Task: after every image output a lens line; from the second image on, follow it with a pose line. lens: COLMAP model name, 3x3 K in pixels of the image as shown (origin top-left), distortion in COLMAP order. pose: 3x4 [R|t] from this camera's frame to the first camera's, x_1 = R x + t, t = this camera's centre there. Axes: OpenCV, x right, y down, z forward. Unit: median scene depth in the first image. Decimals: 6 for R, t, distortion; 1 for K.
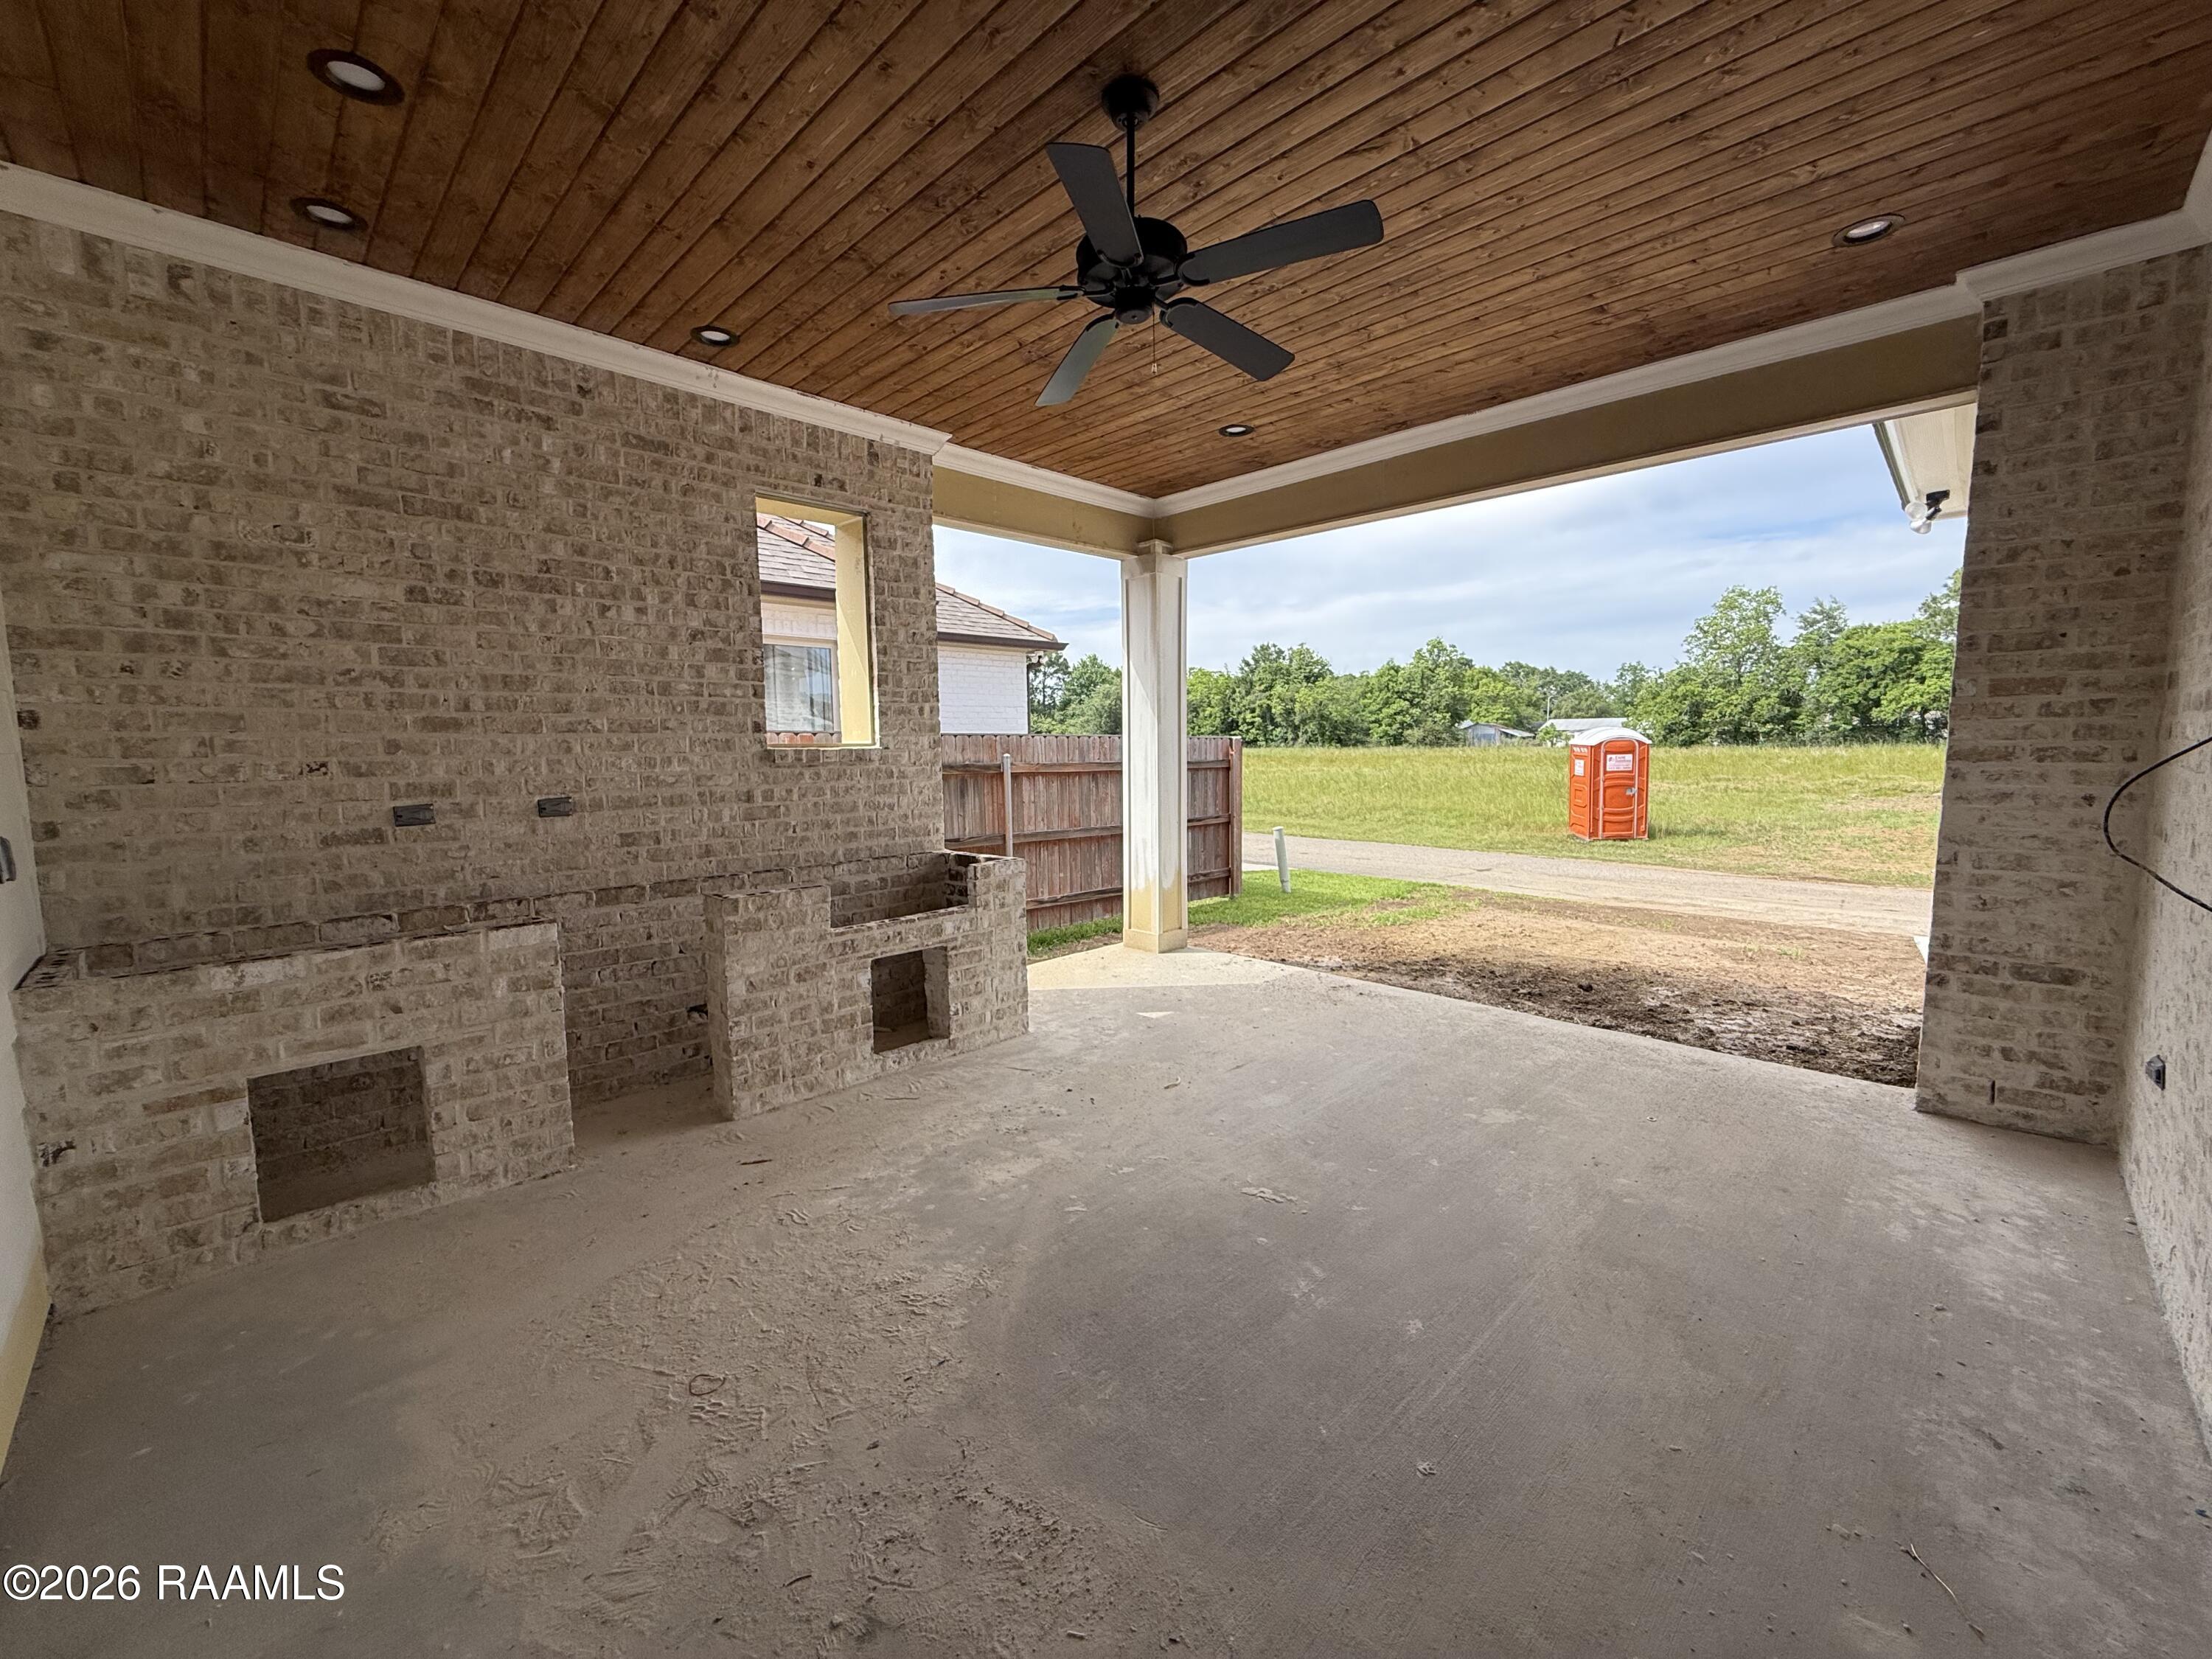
lens RADIAL K [[885.9, 0, 1100.9], [0, 885.9, 831.7], [0, 0, 1]] dist [-0.000489, 0.000009]
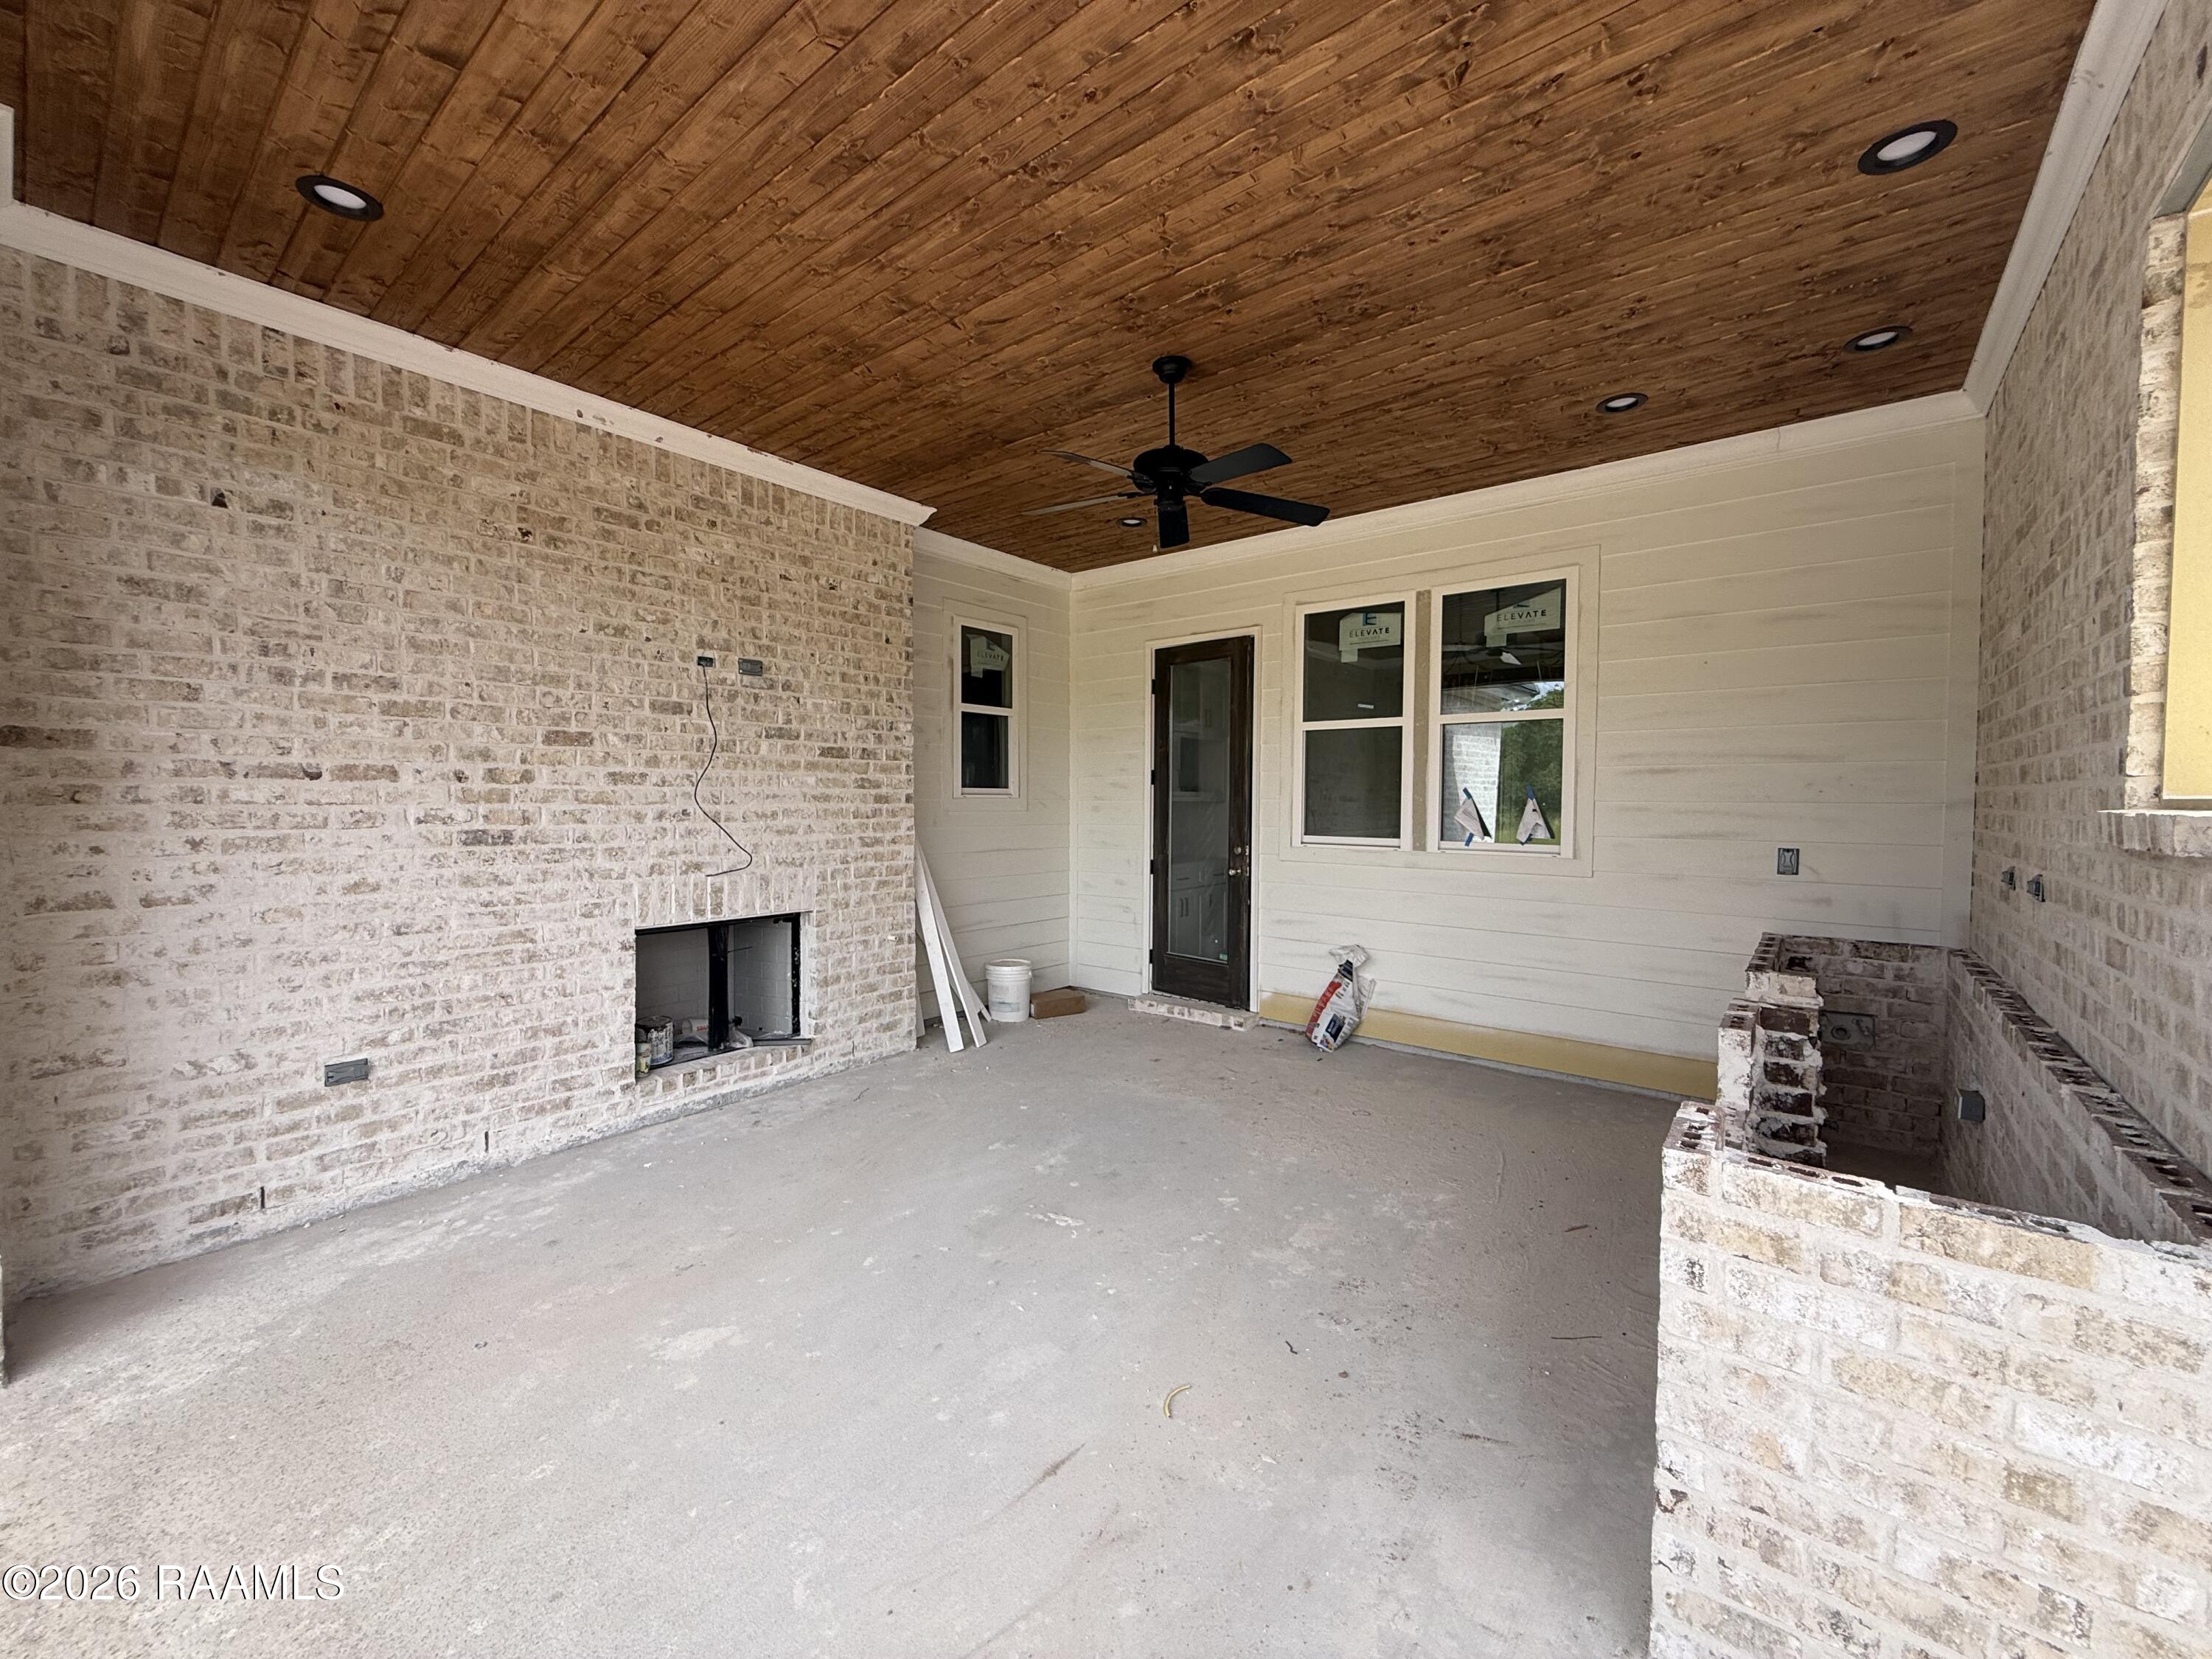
lens RADIAL K [[885.9, 0, 1110.3], [0, 885.9, 820.0], [0, 0, 1]] dist [-0.000489, 0.000009]
pose [[-0.994053, 0.010039, -0.108434, 0.010834], [-0.004558, 0.991034, 0.133533, -0.009671], [0.108802, 0.133233, -0.985094, 0.090363]]
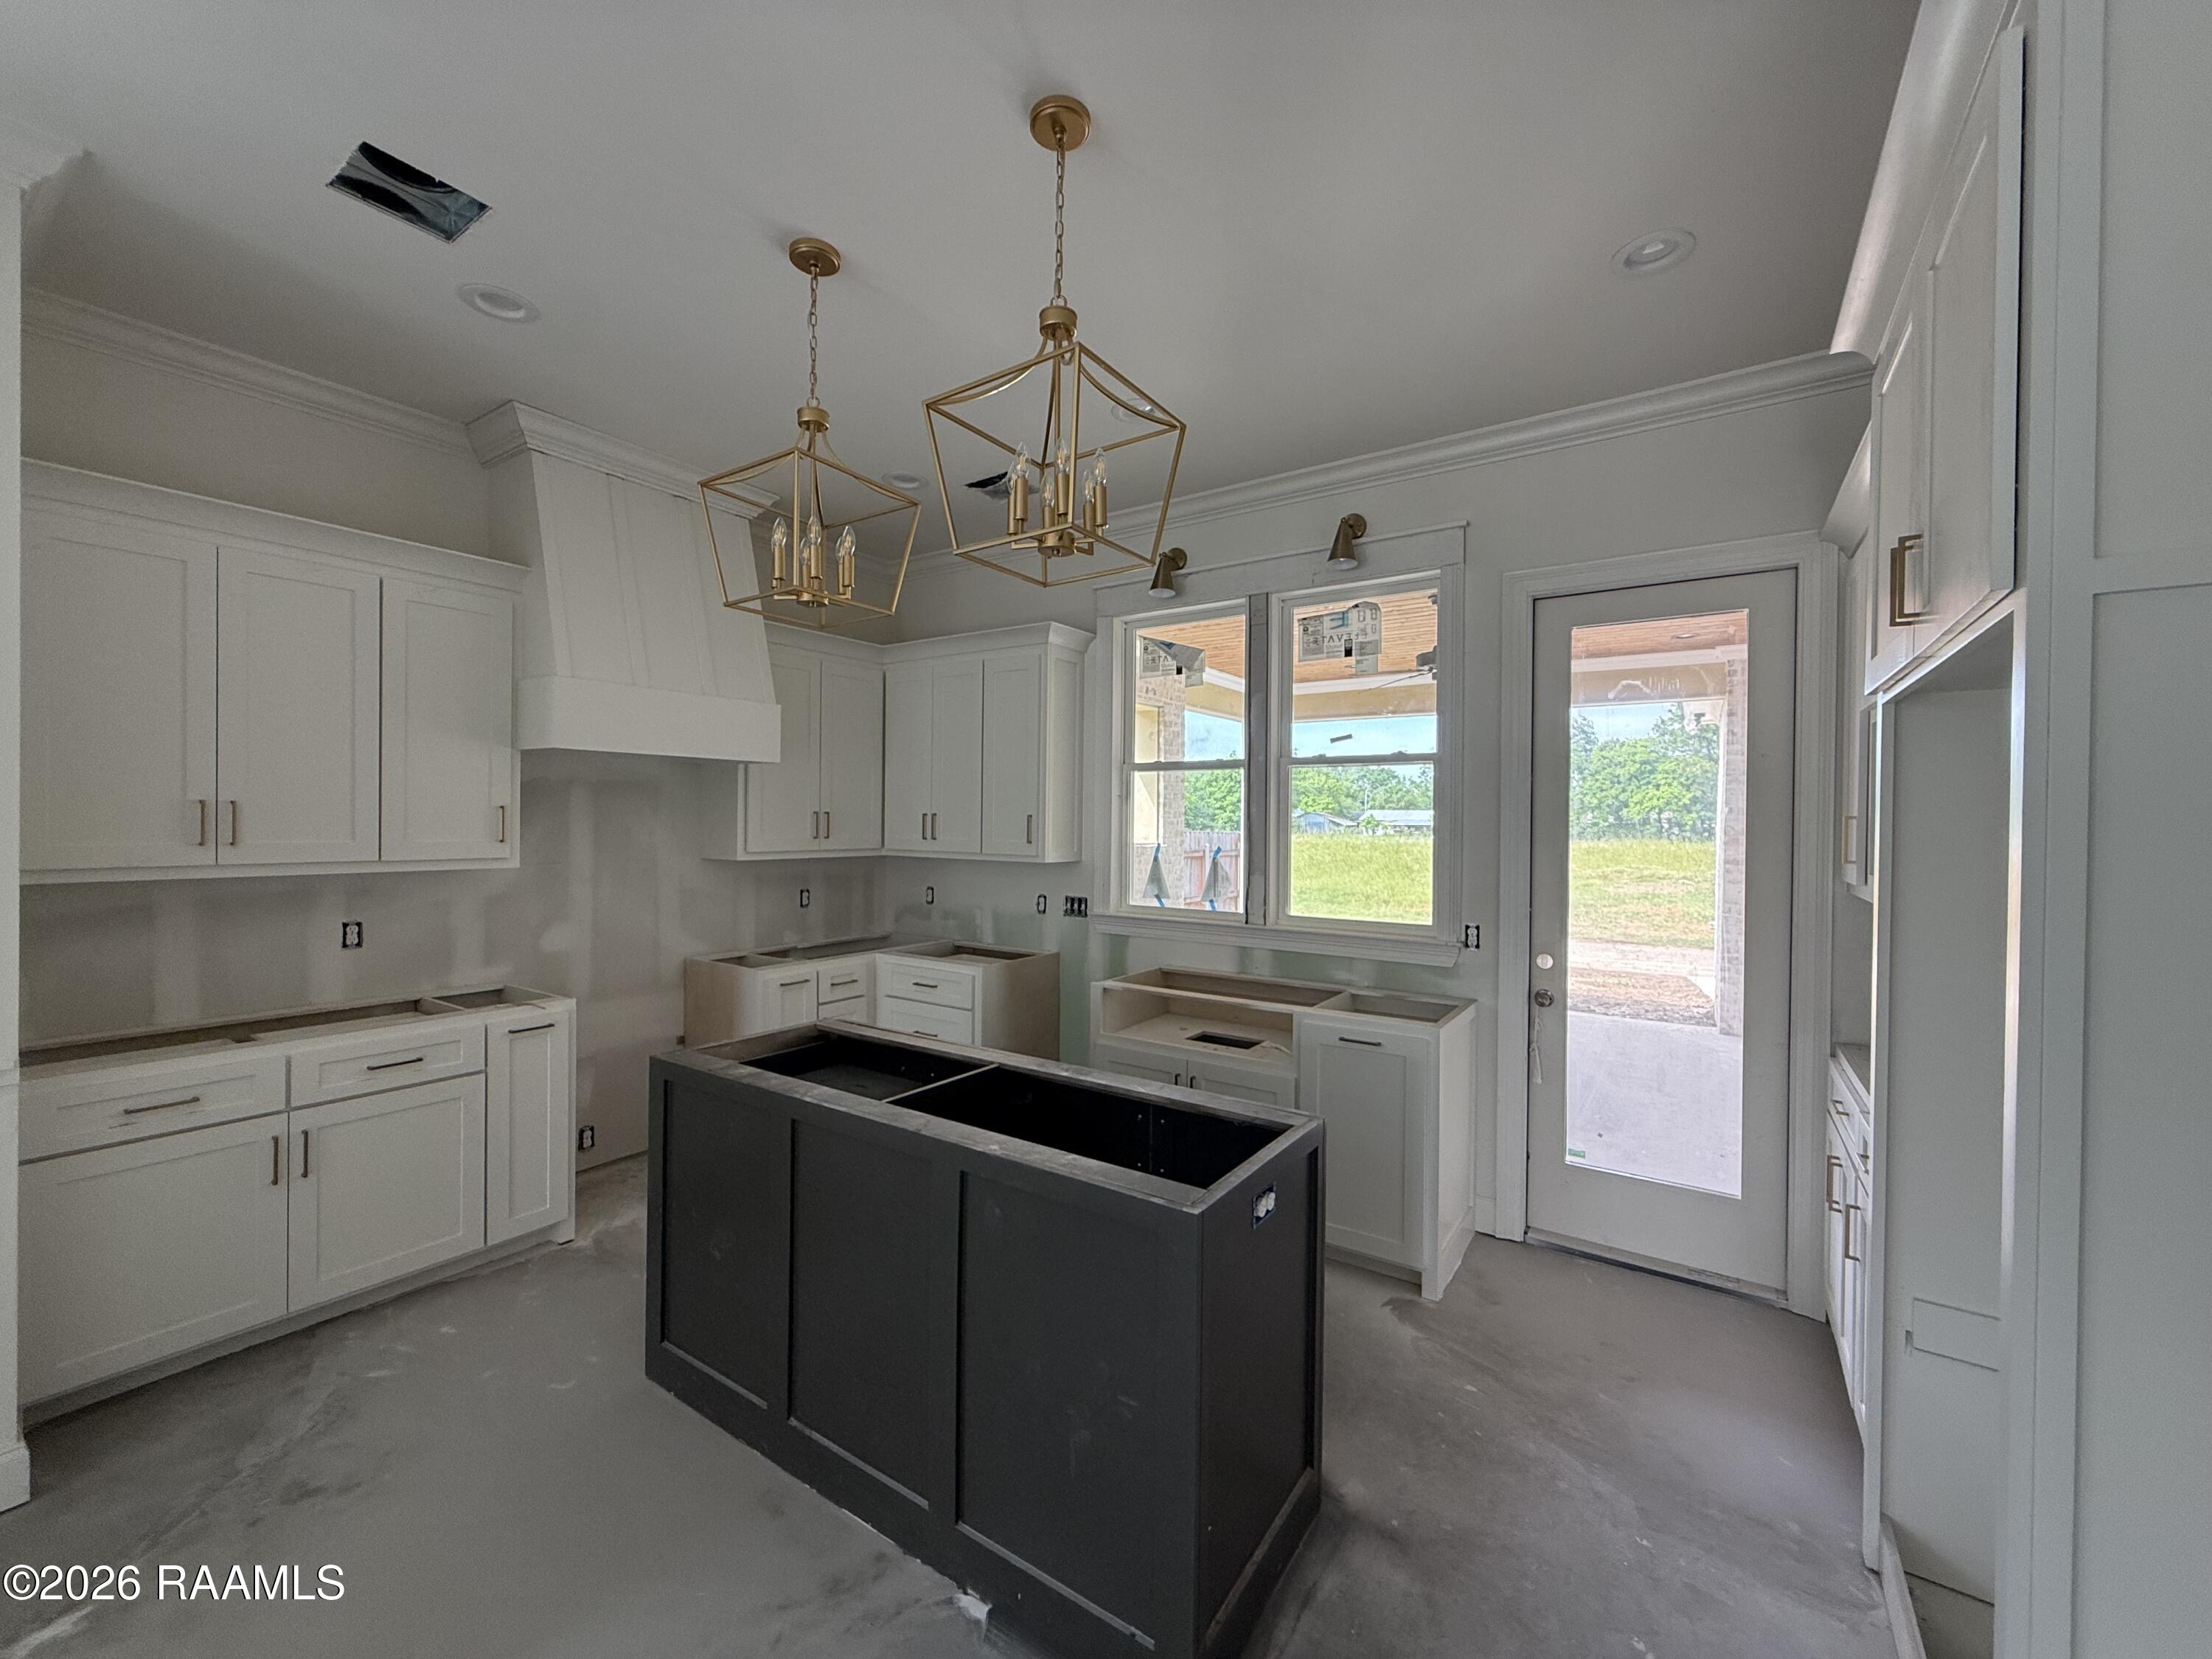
lens RADIAL K [[885.9, 0, 1105.7], [0, 885.9, 835.1], [0, 0, 1]] dist [-0.000489, 0.000009]
pose [[0.981789, 0.020231, 0.188895, -0.047273], [-0.004043, 0.996313, -0.085698, 0.001978], [-0.189932, 0.083373, 0.978251, -0.042093]]
